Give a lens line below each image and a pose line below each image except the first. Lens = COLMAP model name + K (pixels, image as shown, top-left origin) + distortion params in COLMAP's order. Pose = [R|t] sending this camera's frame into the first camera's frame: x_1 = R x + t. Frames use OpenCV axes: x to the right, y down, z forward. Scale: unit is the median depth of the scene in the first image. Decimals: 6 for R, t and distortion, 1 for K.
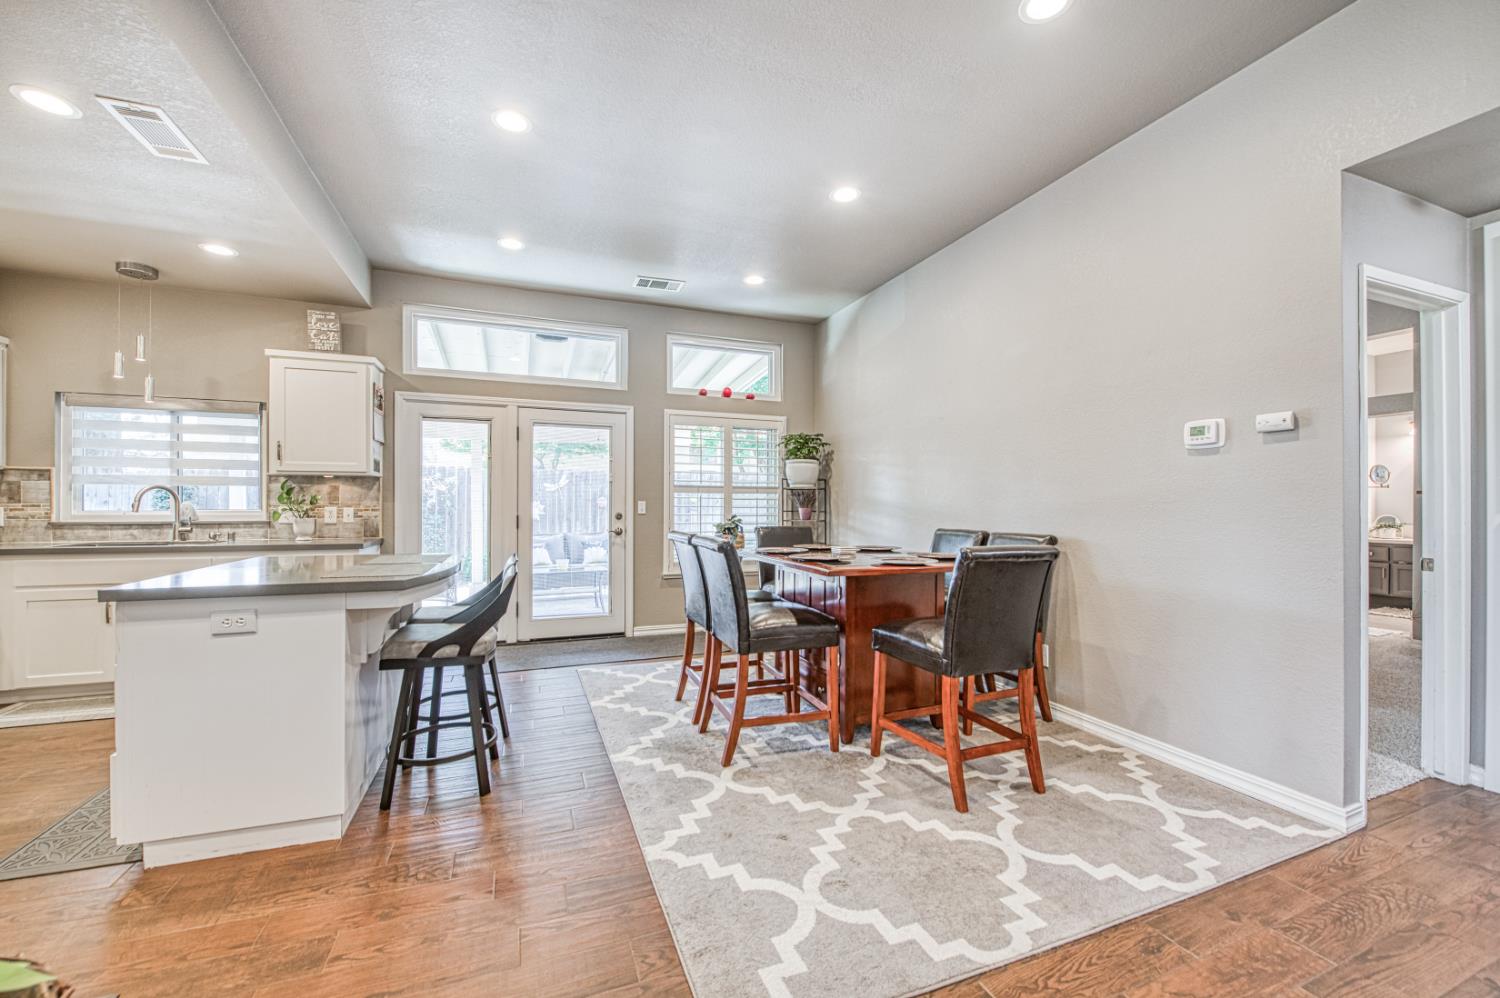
lens RADIAL K [[595.5, 0, 741.7], [0, 595.5, 509.7], [0, 0, 1]] dist [-0.008260, -0.000346]
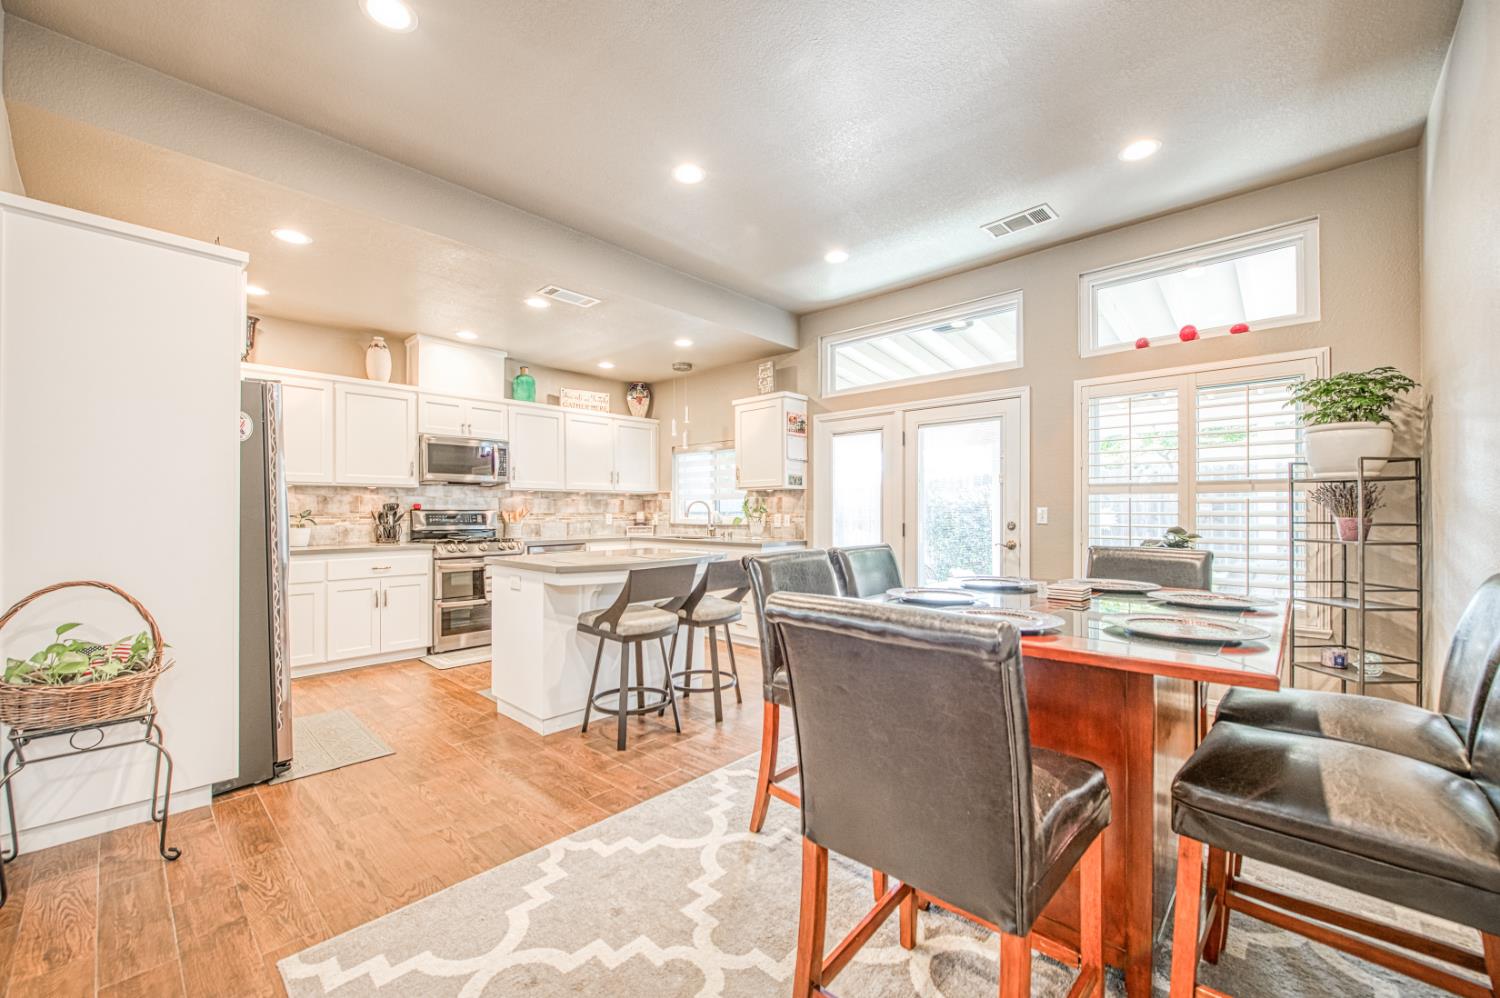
lens RADIAL K [[595.5, 0, 741.7], [0, 595.5, 509.7], [0, 0, 1]] dist [-0.008260, -0.000346]
pose [[0.433808, -0.006791, -0.900980, 0.429672], [-0.004882, 0.999939, -0.009888, -0.001434], [0.900992, 0.008688, 0.433748, 0.381698]]
